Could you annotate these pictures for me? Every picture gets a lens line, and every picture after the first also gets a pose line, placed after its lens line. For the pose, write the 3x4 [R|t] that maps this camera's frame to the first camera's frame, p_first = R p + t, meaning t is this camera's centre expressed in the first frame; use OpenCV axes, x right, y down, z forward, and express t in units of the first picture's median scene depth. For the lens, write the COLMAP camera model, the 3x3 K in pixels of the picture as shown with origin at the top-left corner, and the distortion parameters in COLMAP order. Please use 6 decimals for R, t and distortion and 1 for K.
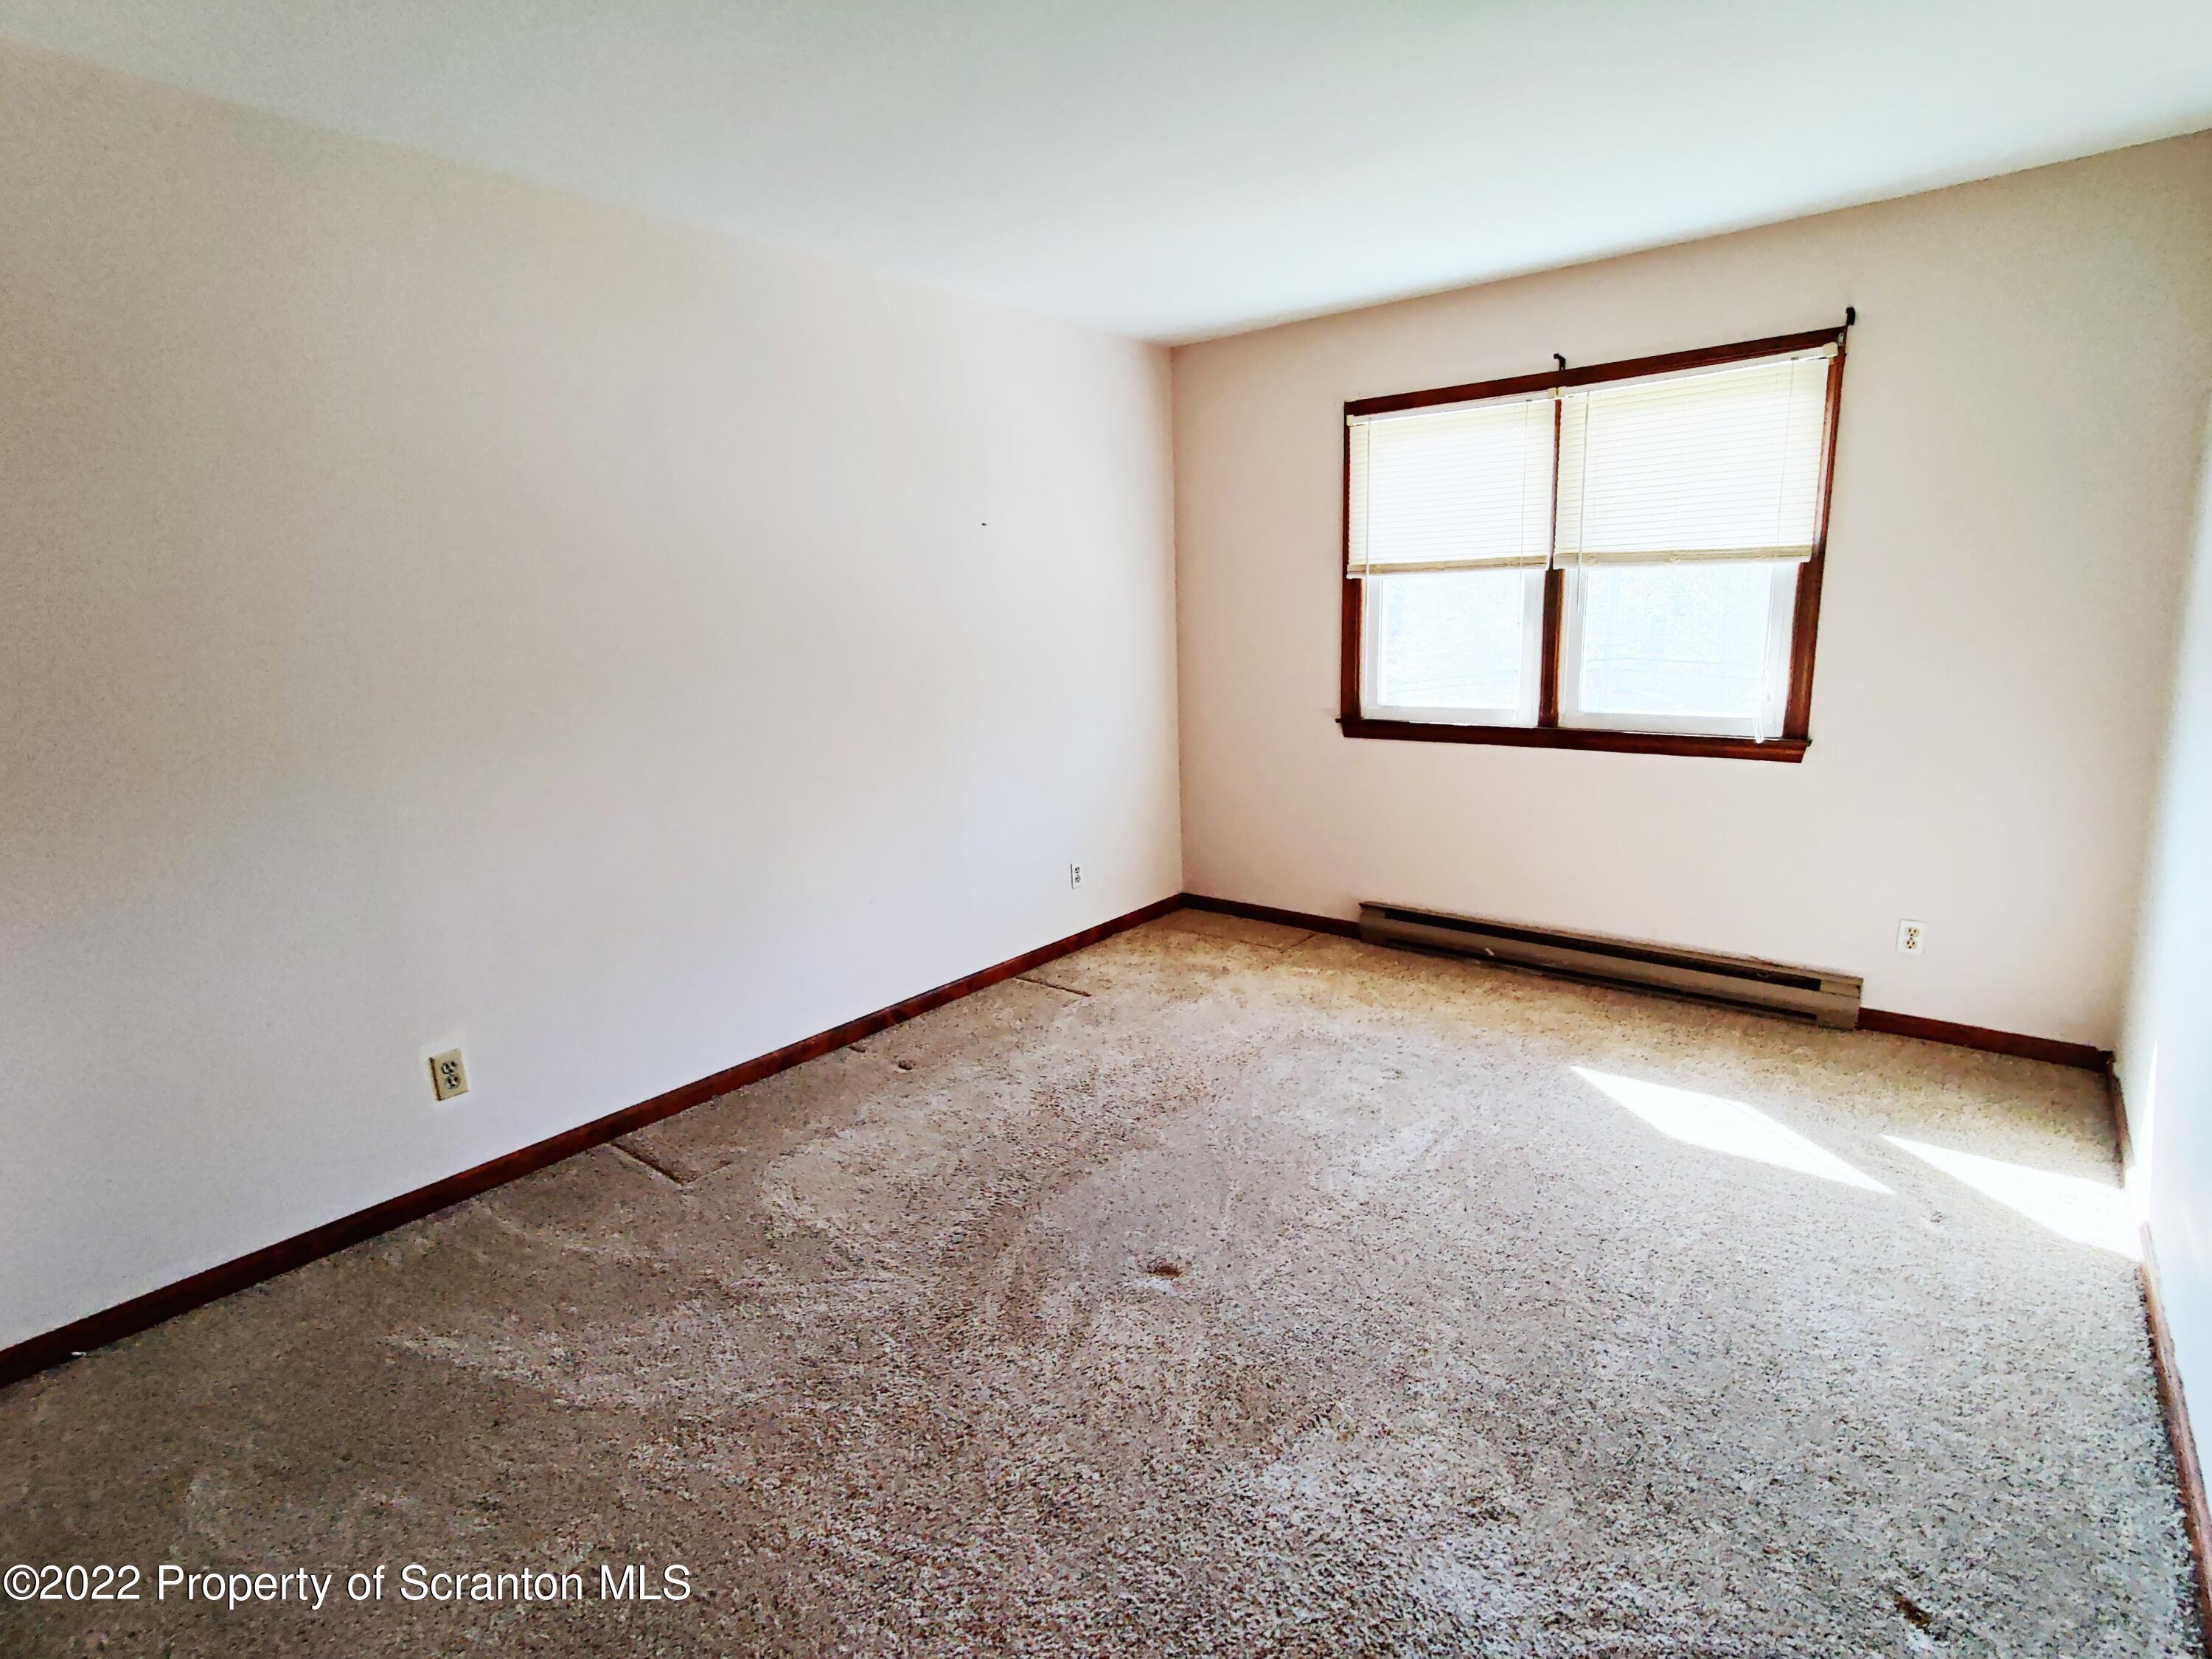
lens RADIAL K [[1060.5, 0, 1106.0], [0, 1060.5, 829.5], [0, 0, 1]] dist [-0.000811, 0.000567]
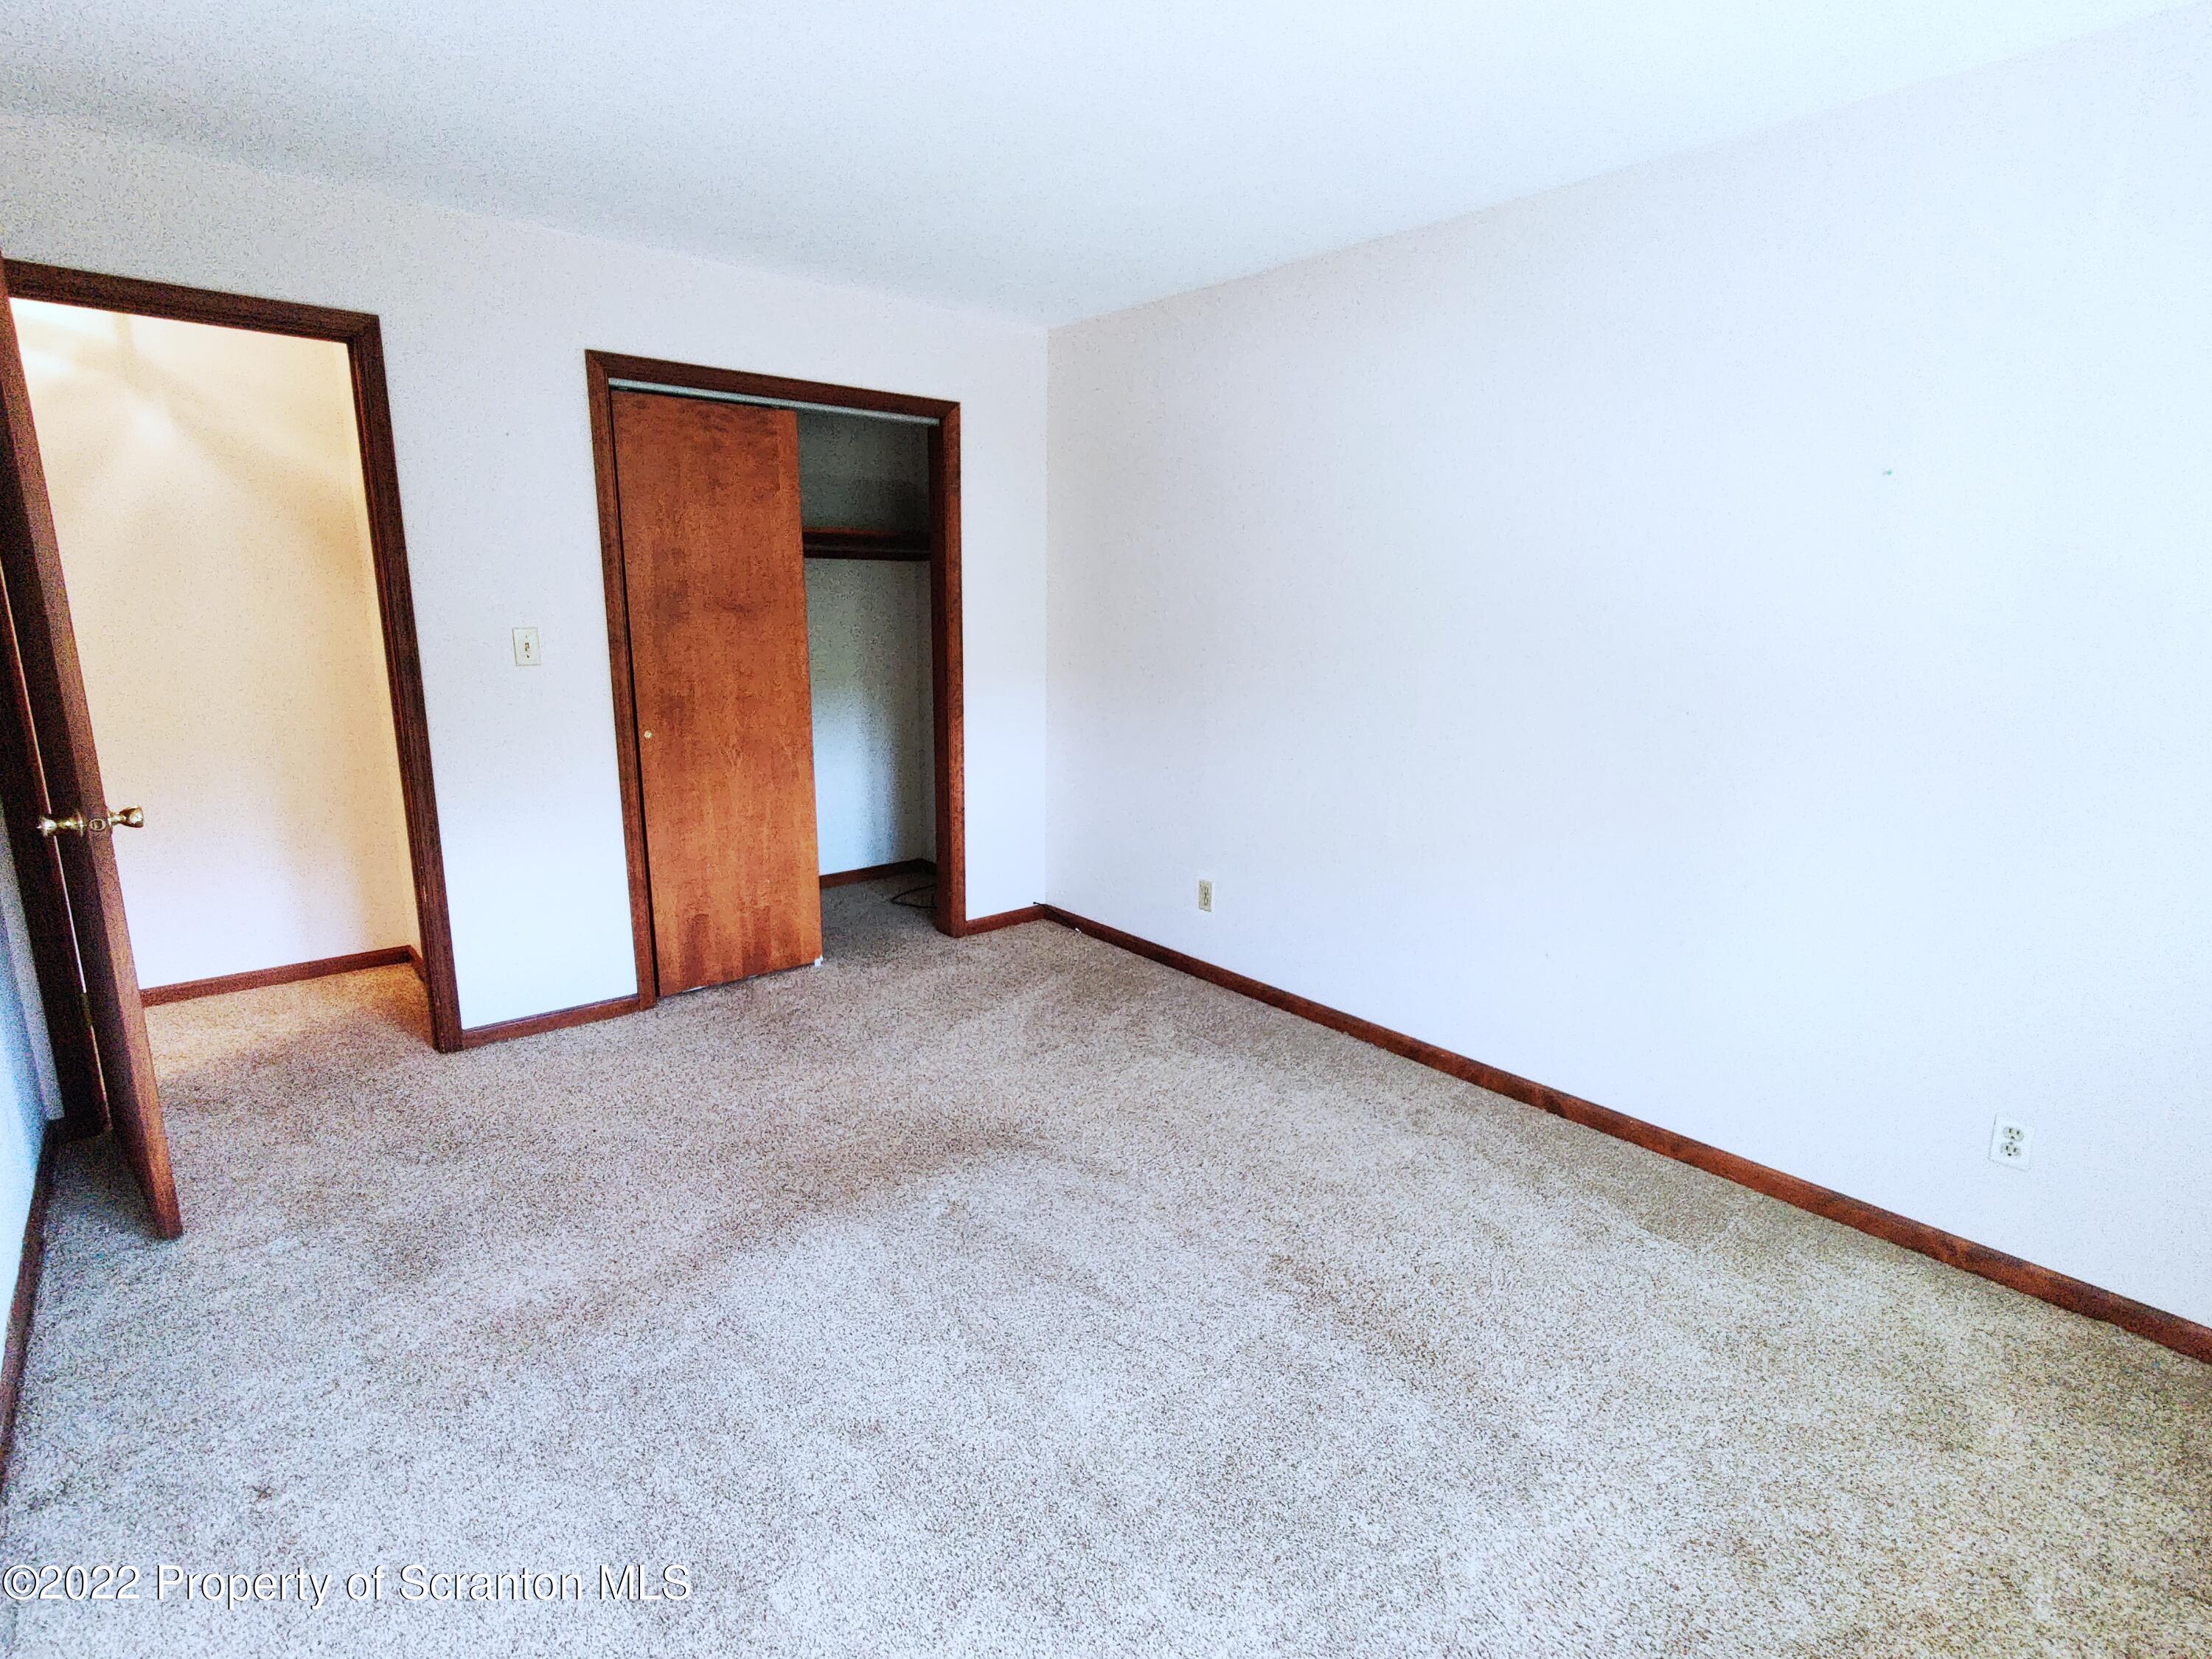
lens RADIAL K [[1060.5, 0, 1106.0], [0, 1060.5, 829.5], [0, 0, 1]] dist [-0.000811, 0.000567]
pose [[-0.149758, 0.246816, -0.957421, 0.831017], [-0.221405, 0.935379, 0.275765, -0.243824], [0.963614, 0.253276, -0.085434, 0.957183]]
